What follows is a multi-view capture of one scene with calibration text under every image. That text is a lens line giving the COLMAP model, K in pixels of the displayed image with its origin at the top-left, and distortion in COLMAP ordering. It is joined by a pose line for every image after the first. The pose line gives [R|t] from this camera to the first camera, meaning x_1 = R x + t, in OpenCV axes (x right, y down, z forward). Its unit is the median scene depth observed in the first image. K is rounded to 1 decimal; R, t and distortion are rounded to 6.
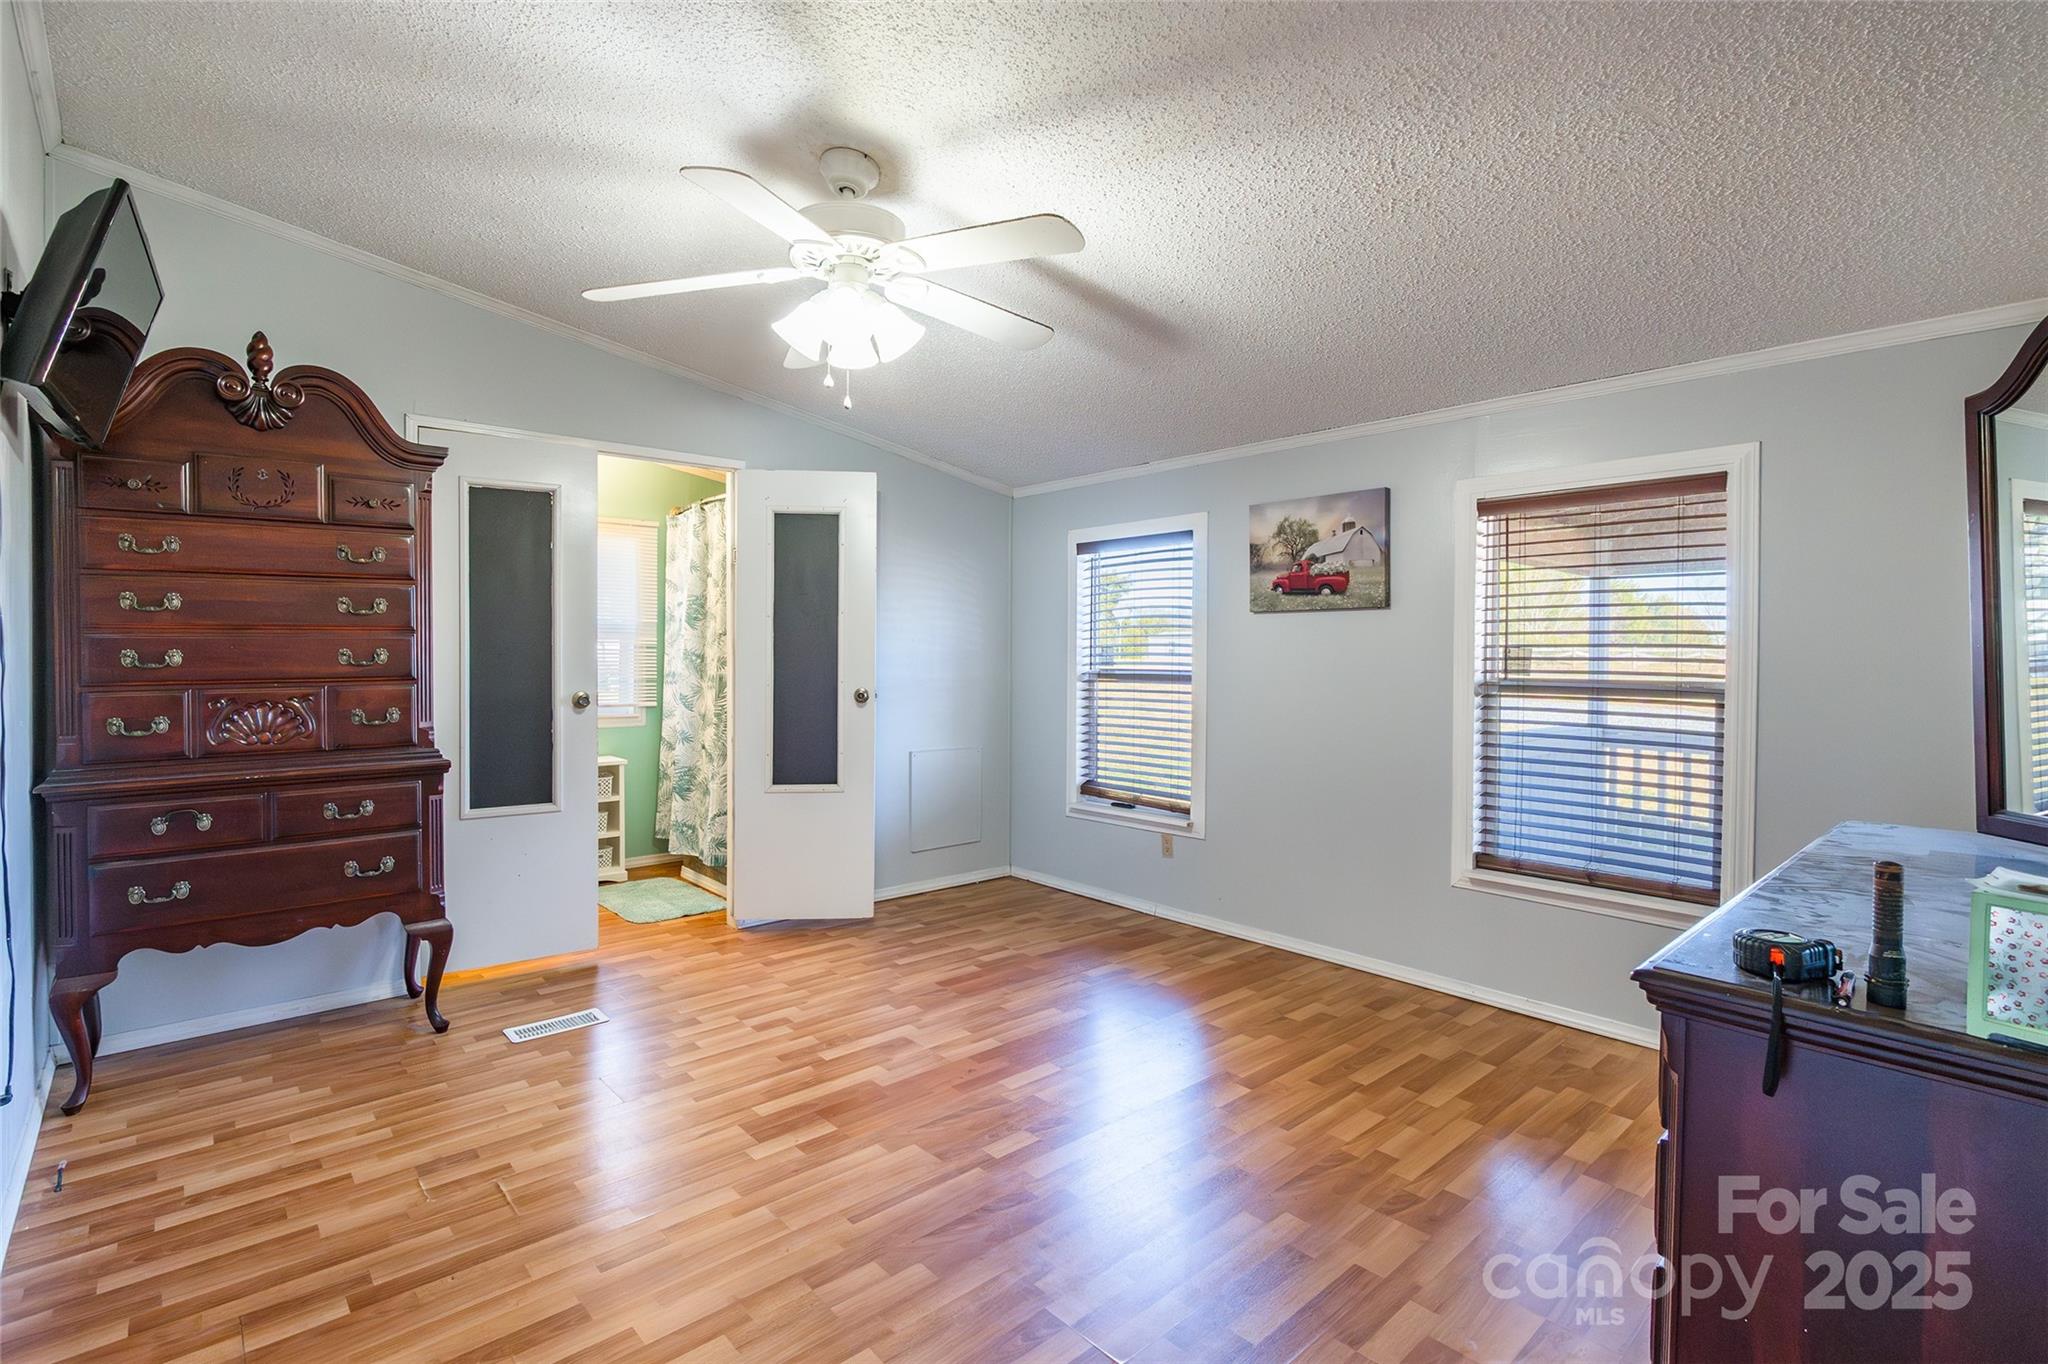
lens RADIAL K [[963.7, 0, 1020.2], [0, 963.7, 673.1], [0, 0, 1]] dist [-0.002041, -0.000073]
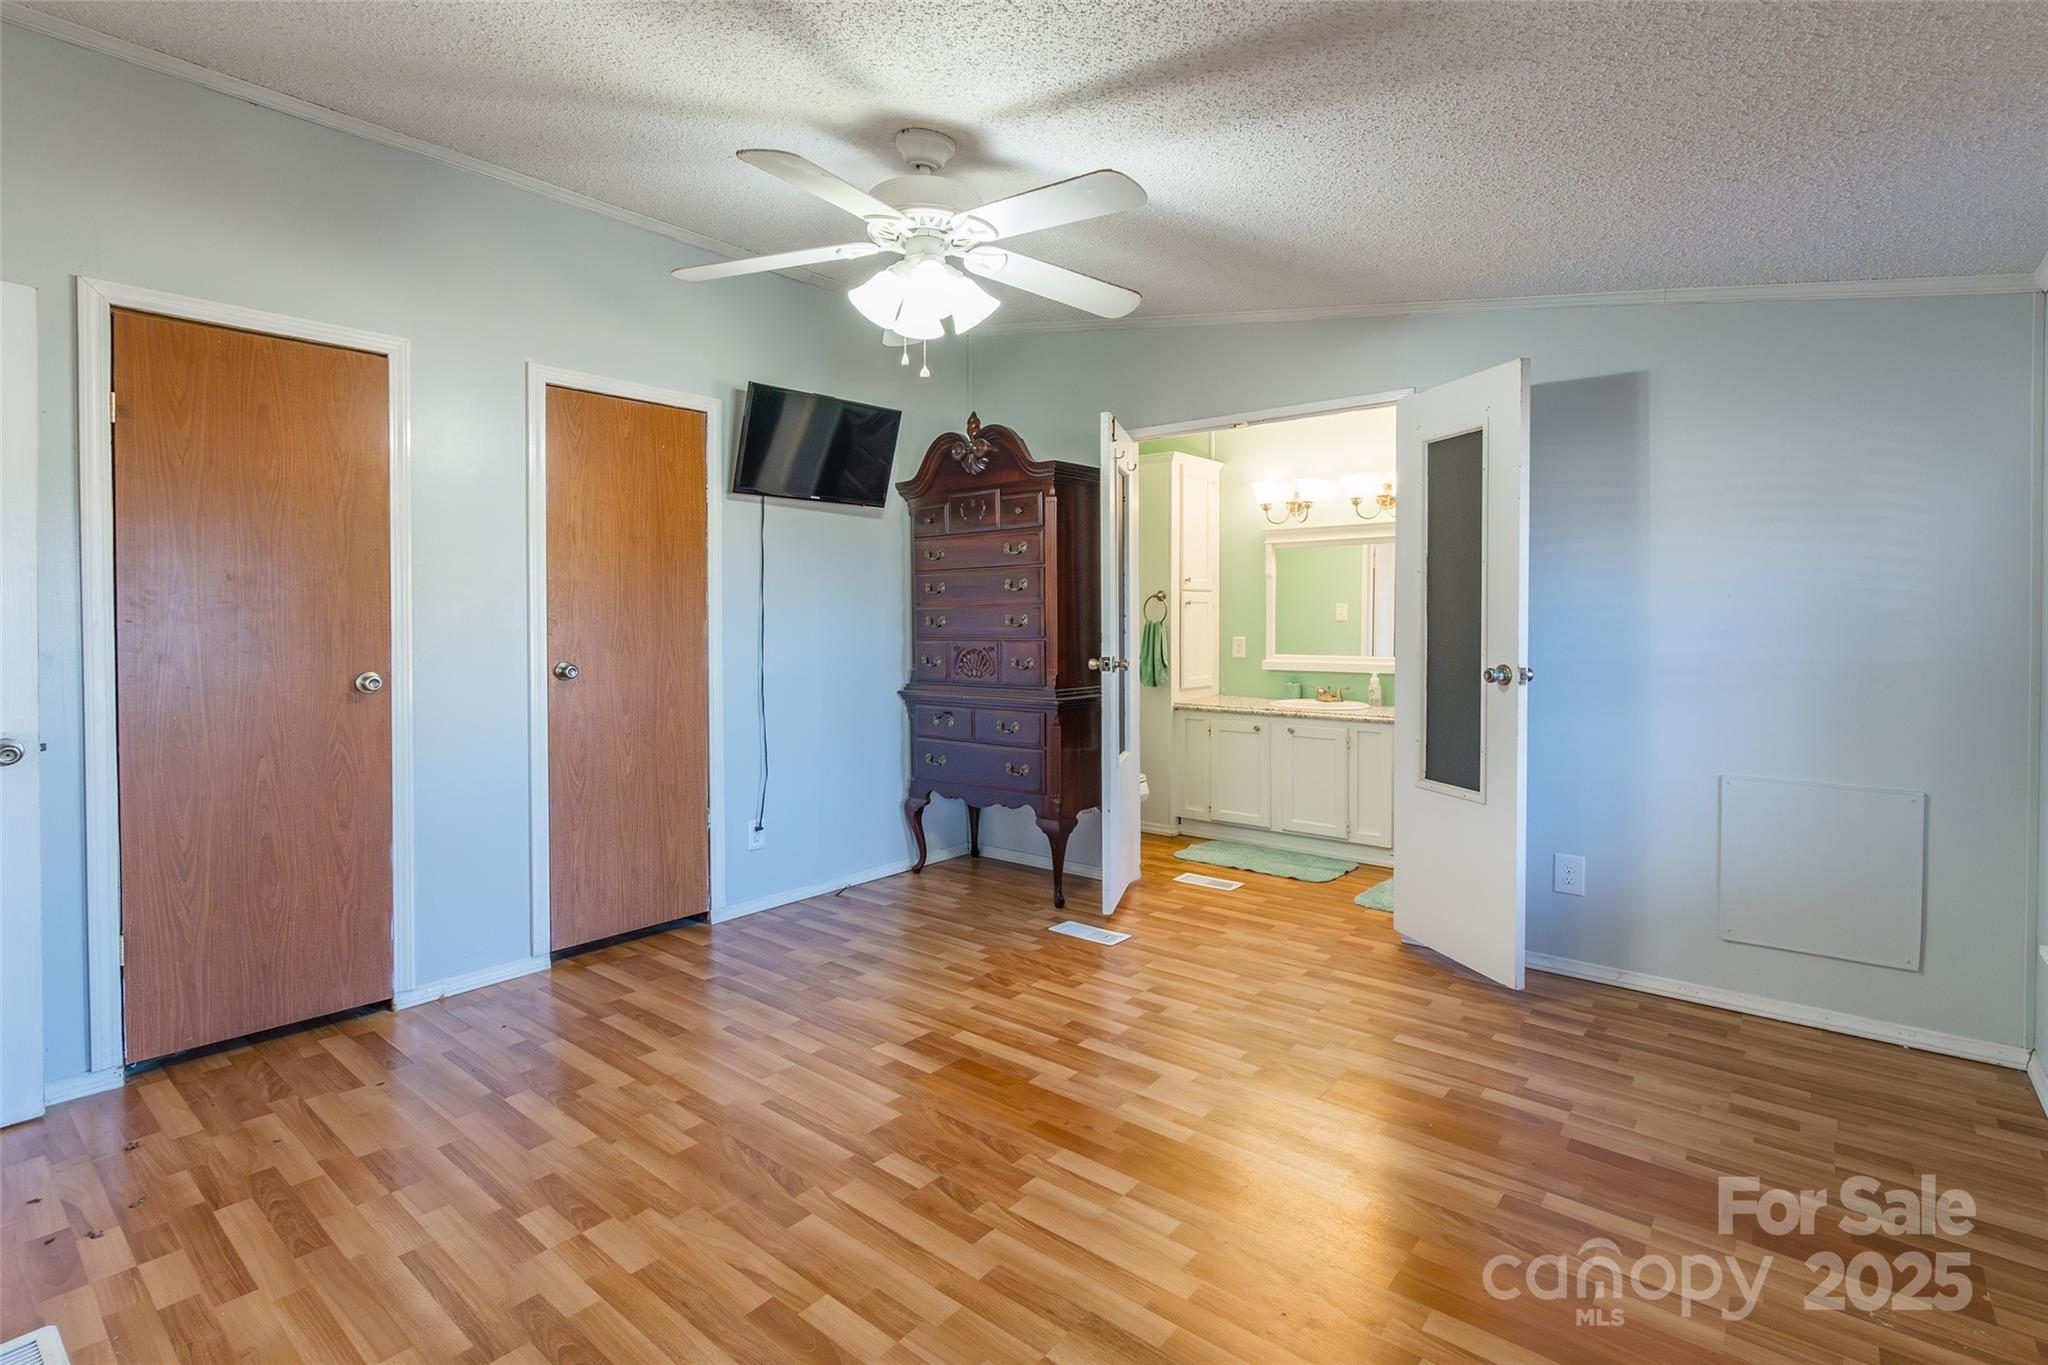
lens RADIAL K [[969.1, 0, 1035.7], [0, 969.1, 634.4], [0, 0, 1]] dist [-0.007972, 0.000149]
pose [[0.159994, 0.014671, -0.987009, 0.585670], [-0.019804, 0.999736, 0.011650, -0.010208], [0.986919, 0.017683, 0.160243, 0.643418]]
